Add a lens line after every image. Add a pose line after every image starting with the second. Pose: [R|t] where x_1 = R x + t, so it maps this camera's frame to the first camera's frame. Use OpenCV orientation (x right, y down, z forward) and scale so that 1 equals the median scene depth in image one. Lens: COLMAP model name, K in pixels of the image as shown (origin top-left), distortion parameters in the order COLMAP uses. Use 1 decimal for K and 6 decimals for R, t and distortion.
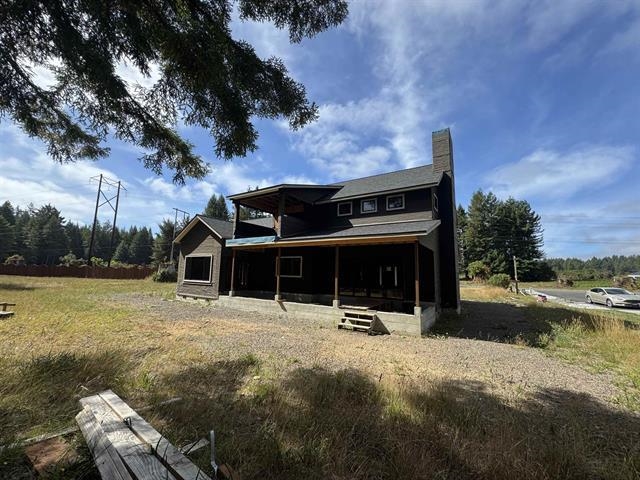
lens RADIAL K [[254.4, 0, 319.6], [0, 254.4, 239.5], [0, 0, 1]] dist [-0.002265, 0.000100]
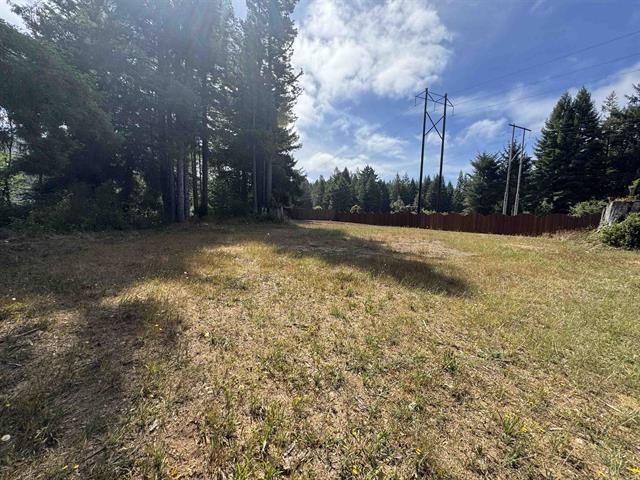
lens RADIAL K [[254.4, 0, 319.6], [0, 254.4, 239.5], [0, 0, 1]] dist [-0.002265, 0.000100]
pose [[0.543532, 0.070426, -0.836429, -0.381661], [0.092947, 0.985296, 0.143359, 0.040139], [0.834227, -0.155664, 0.528994, 0.283188]]
